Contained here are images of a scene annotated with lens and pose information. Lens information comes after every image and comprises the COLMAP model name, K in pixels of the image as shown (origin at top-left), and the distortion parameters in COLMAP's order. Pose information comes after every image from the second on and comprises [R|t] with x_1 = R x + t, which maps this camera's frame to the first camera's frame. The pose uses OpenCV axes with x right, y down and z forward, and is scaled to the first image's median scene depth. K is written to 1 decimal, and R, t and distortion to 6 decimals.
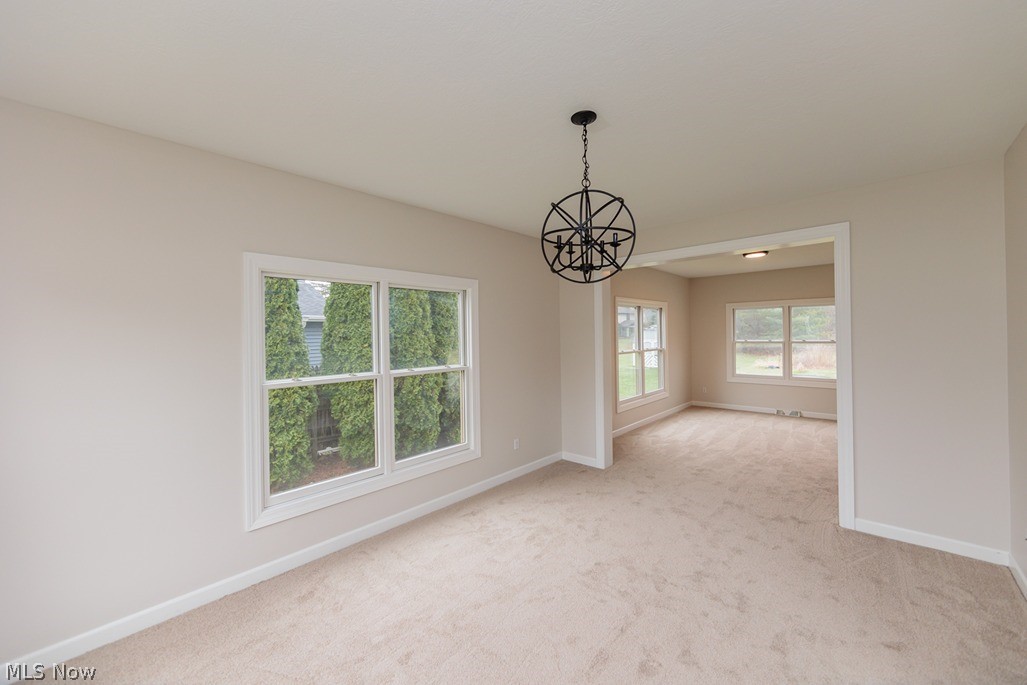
lens RADIAL K [[405.7, 0, 510.7], [0, 405.7, 340.9], [0, 0, 1]] dist [0.000460, -0.000467]
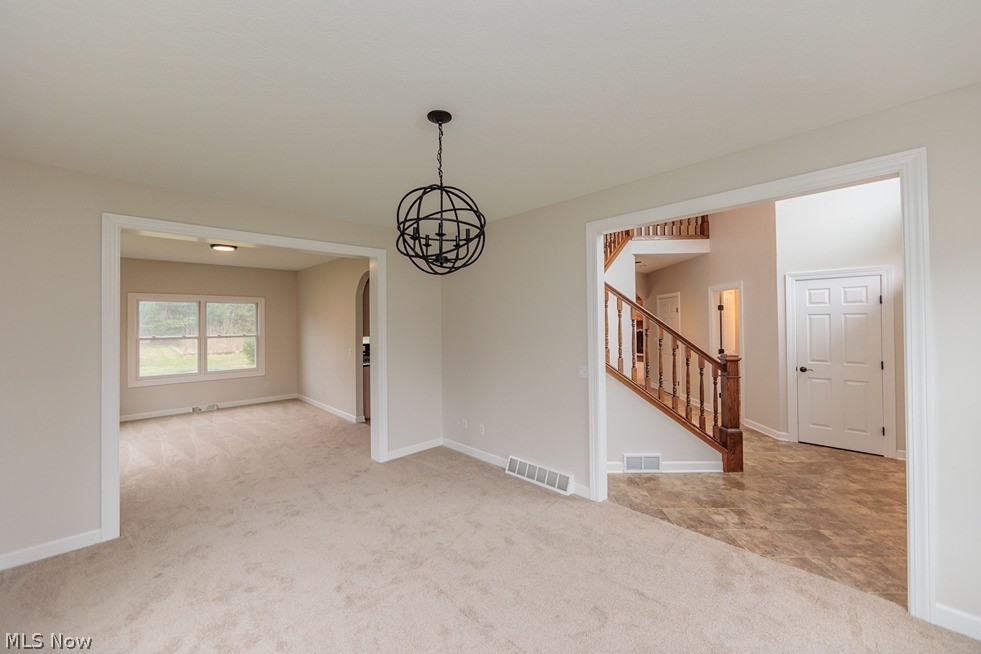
lens RADIAL K [[387.6, 0, 494.6], [0, 387.6, 325.4], [0, 0, 1]] dist [0.000460, -0.000467]
pose [[0.062789, -0.000368, 0.998027, -0.350921], [0.031120, 0.999514, -0.001590, -0.002870], [-0.997541, 0.031158, 0.062770, 0.351586]]
